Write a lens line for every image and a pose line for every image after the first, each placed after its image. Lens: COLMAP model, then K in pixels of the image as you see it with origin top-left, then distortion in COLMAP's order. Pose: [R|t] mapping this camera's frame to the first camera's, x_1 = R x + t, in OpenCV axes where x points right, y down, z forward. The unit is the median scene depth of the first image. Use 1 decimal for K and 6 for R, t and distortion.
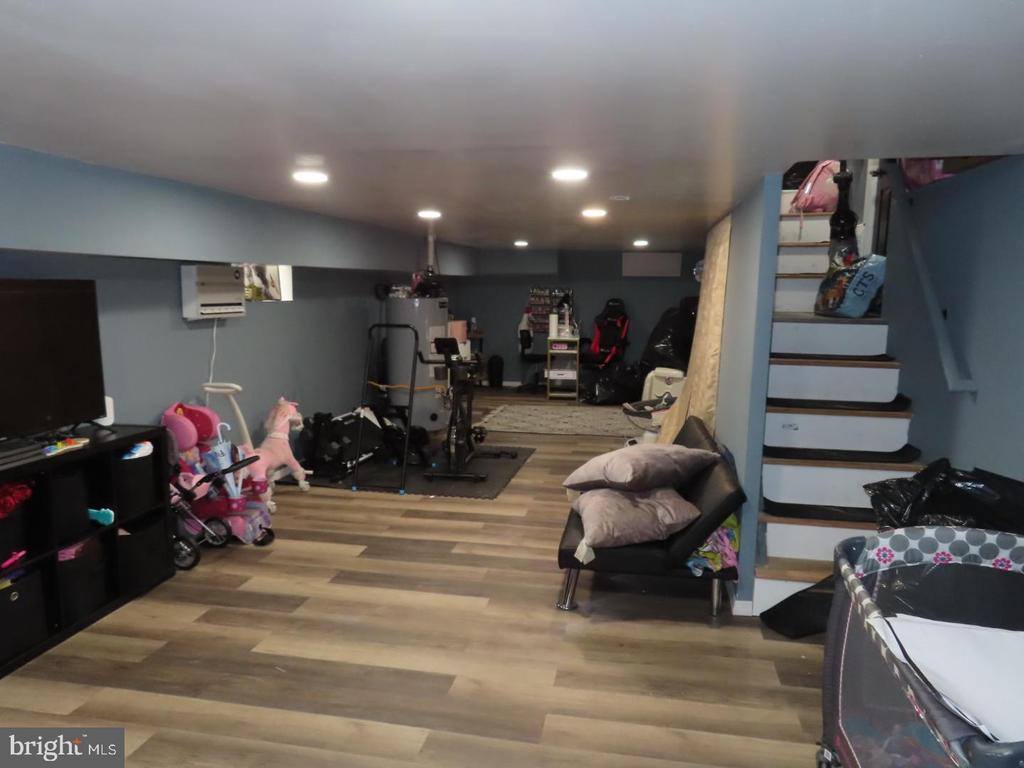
lens RADIAL K [[734.3, 0, 512.0], [0, 734.3, 384.0], [0, 0, 1]] dist [-0.002950, -0.001825]
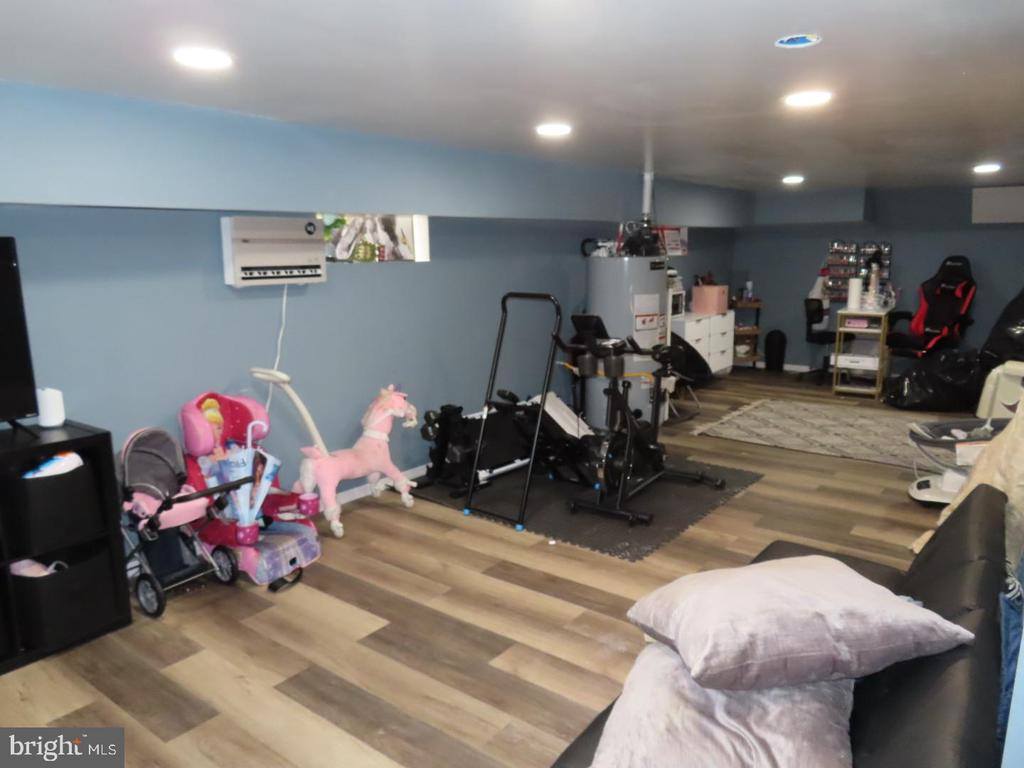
lens RADIAL K [[734.3, 0, 512.0], [0, 734.3, 384.0], [0, 0, 1]] dist [-0.002950, -0.001825]
pose [[0.893796, 0.070214, -0.442944, 0.142972], [-0.046006, 0.996813, 0.065178, -0.037706], [0.446108, -0.037878, 0.894177, 0.329926]]
